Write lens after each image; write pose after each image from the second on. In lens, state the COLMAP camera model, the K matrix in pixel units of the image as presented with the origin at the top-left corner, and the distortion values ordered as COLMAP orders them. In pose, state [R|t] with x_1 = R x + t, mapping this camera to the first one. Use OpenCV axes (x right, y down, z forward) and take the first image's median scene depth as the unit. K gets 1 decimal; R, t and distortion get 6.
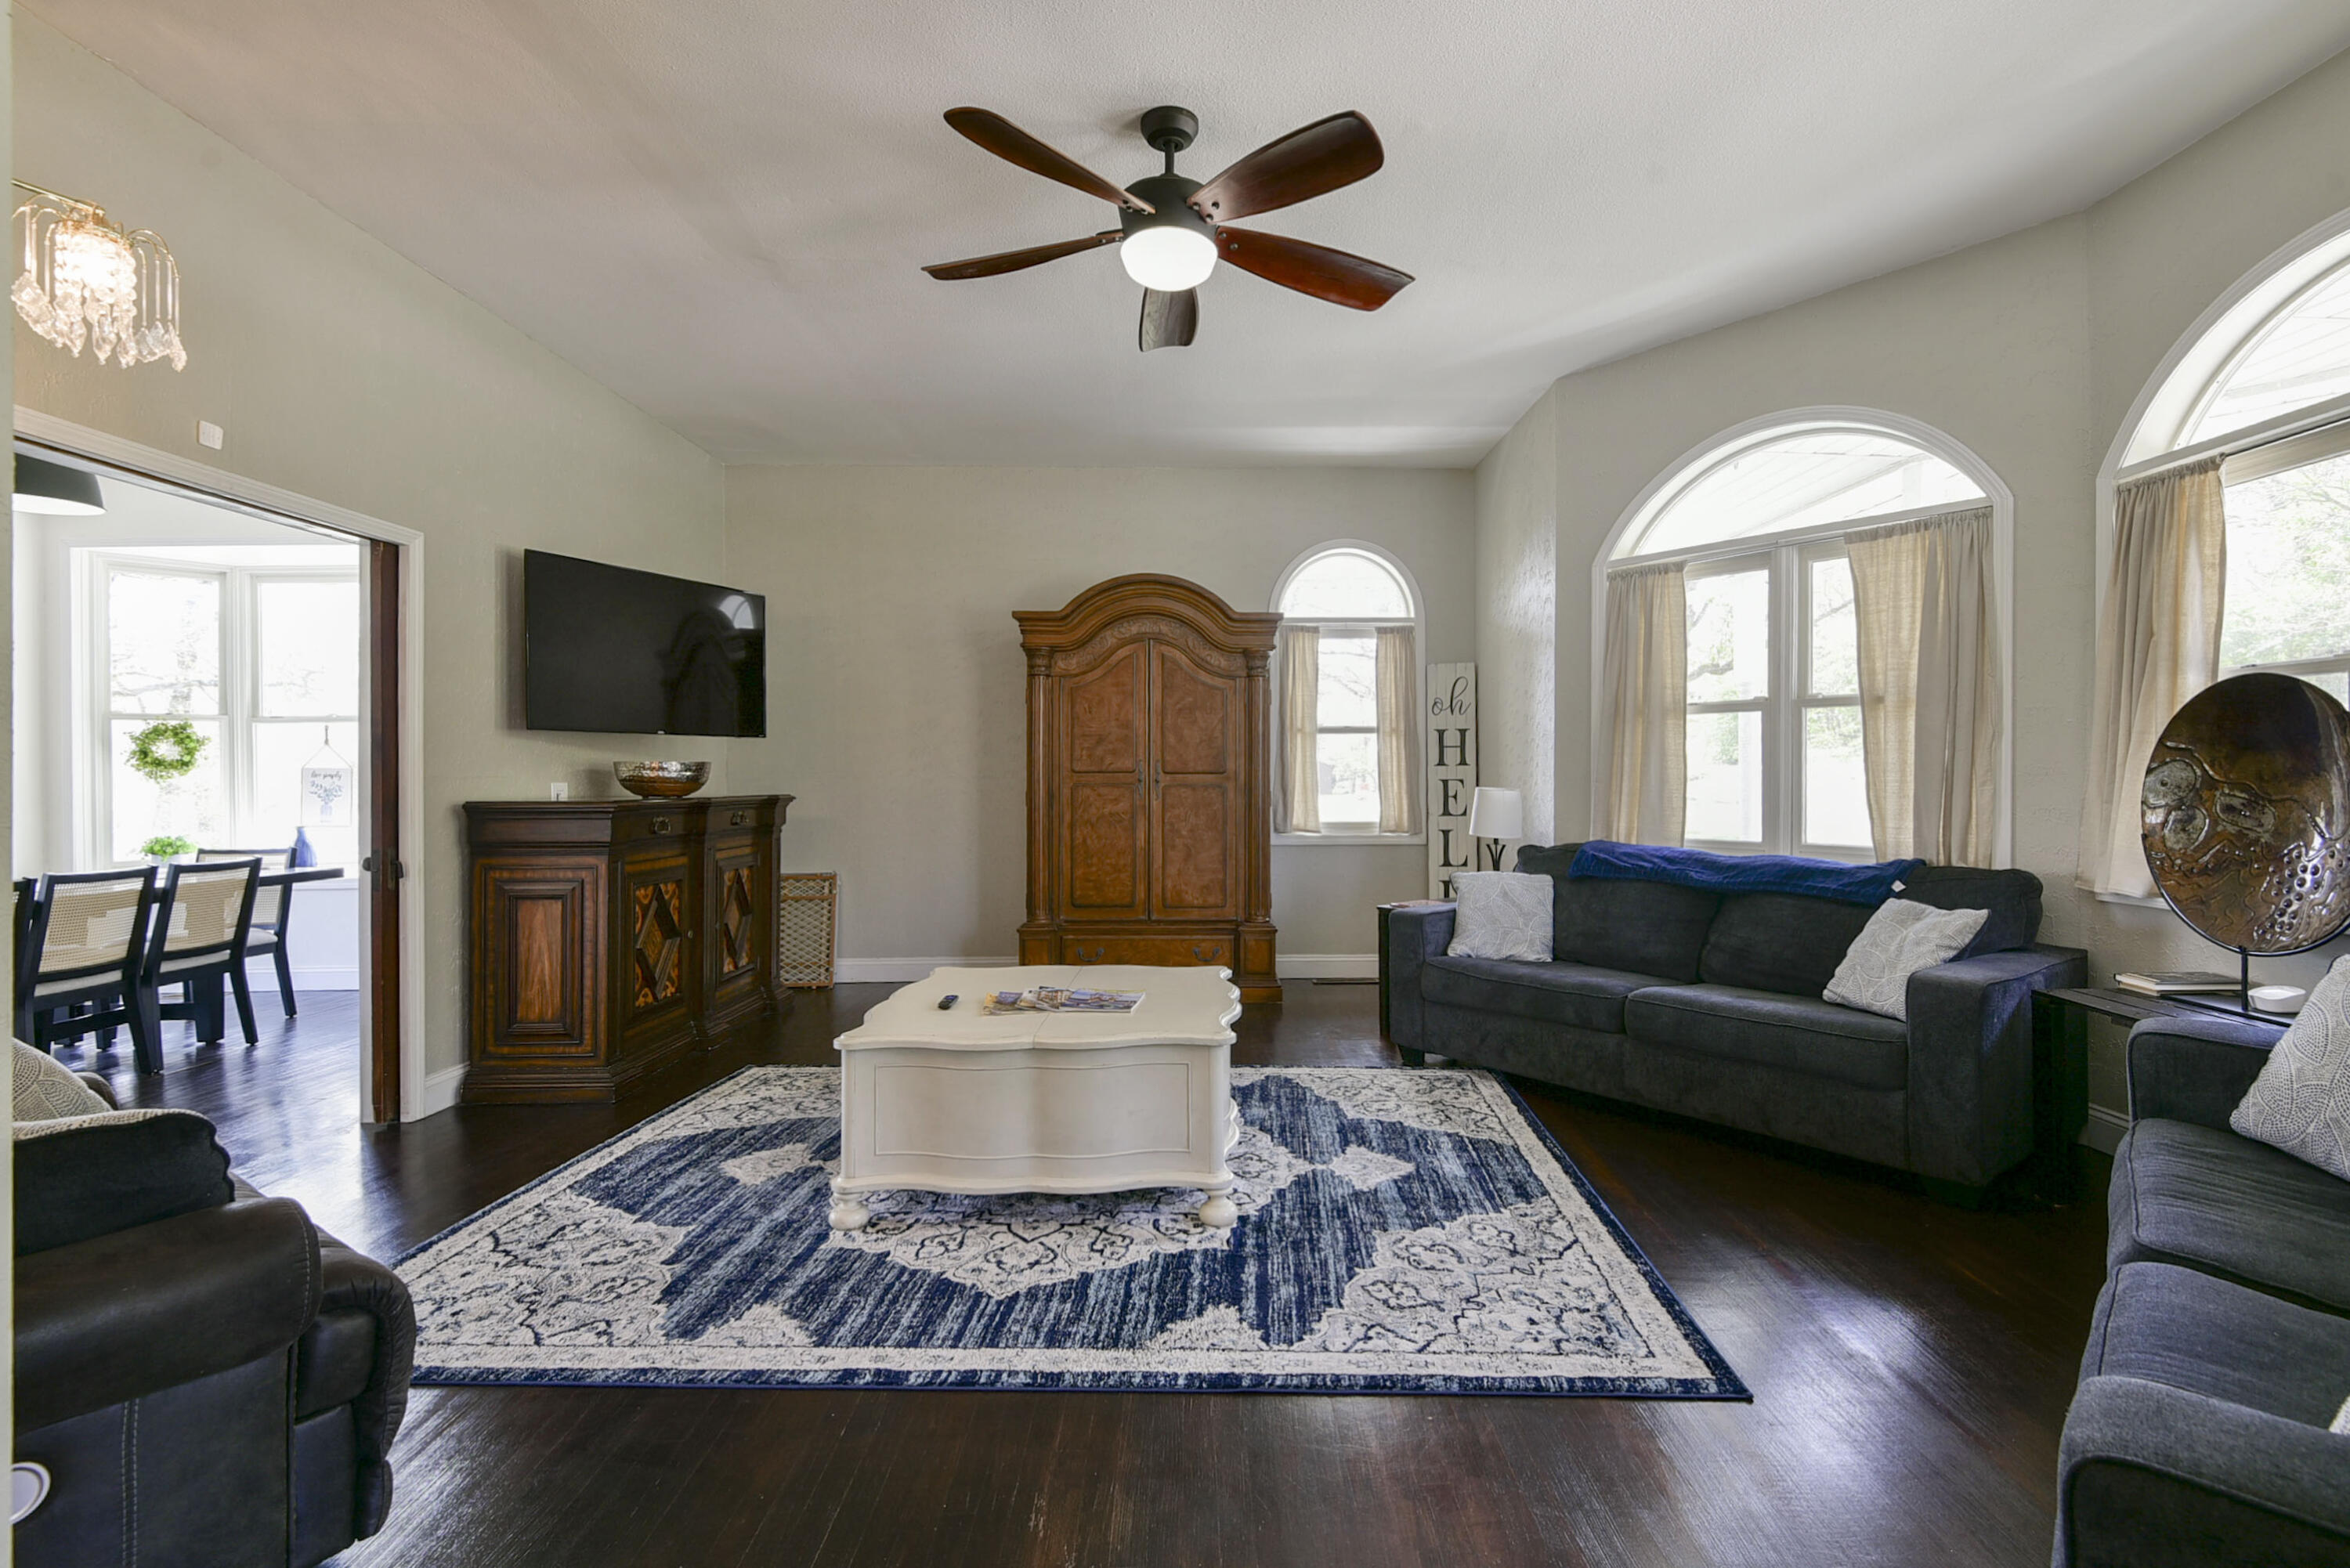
lens RADIAL K [[1087.9, 0, 1240.3], [0, 1087.9, 770.6], [0, 0, 1]] dist [-0.012599, -0.002866]
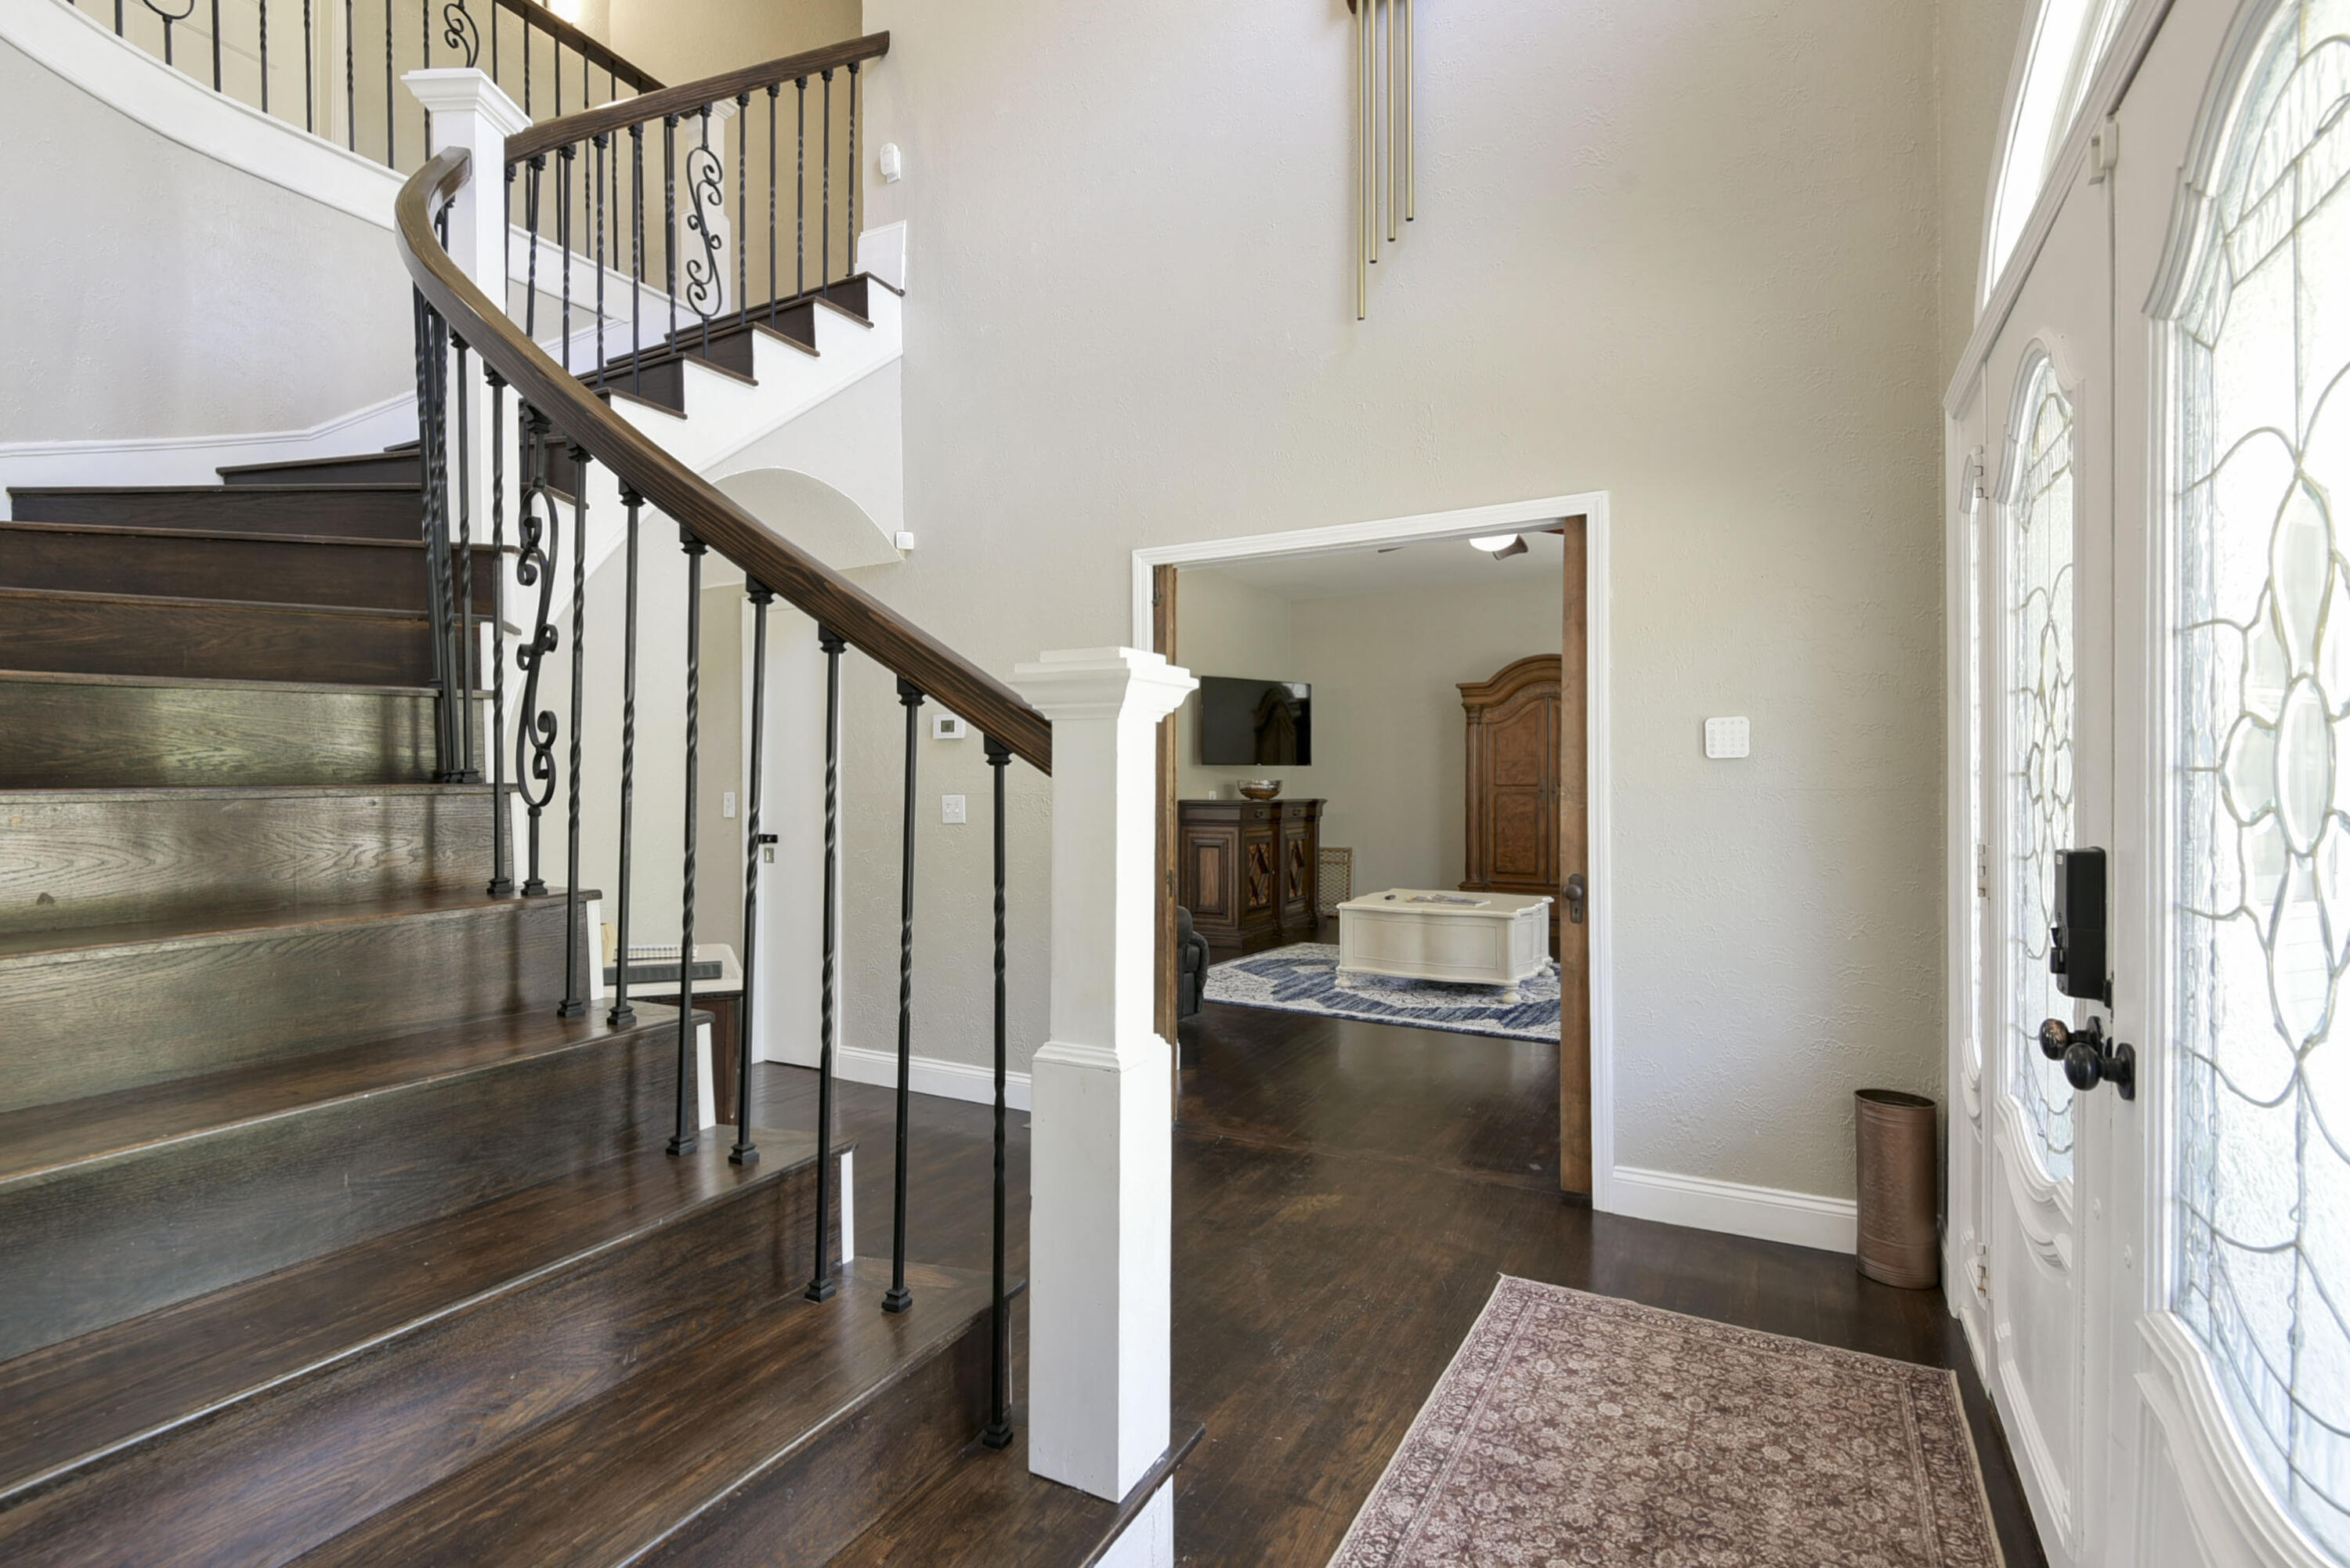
lens RADIAL K [[1087.9, 0, 1177.7], [0, 1087.9, 785.3], [0, 0, 1]] dist [-0.012599, -0.002866]
pose [[0.858642, 0.000439, -0.512575, 0.286662], [0.001360, 0.999994, 0.003135, -0.005045], [0.512573, -0.003389, 0.858637, -0.638135]]
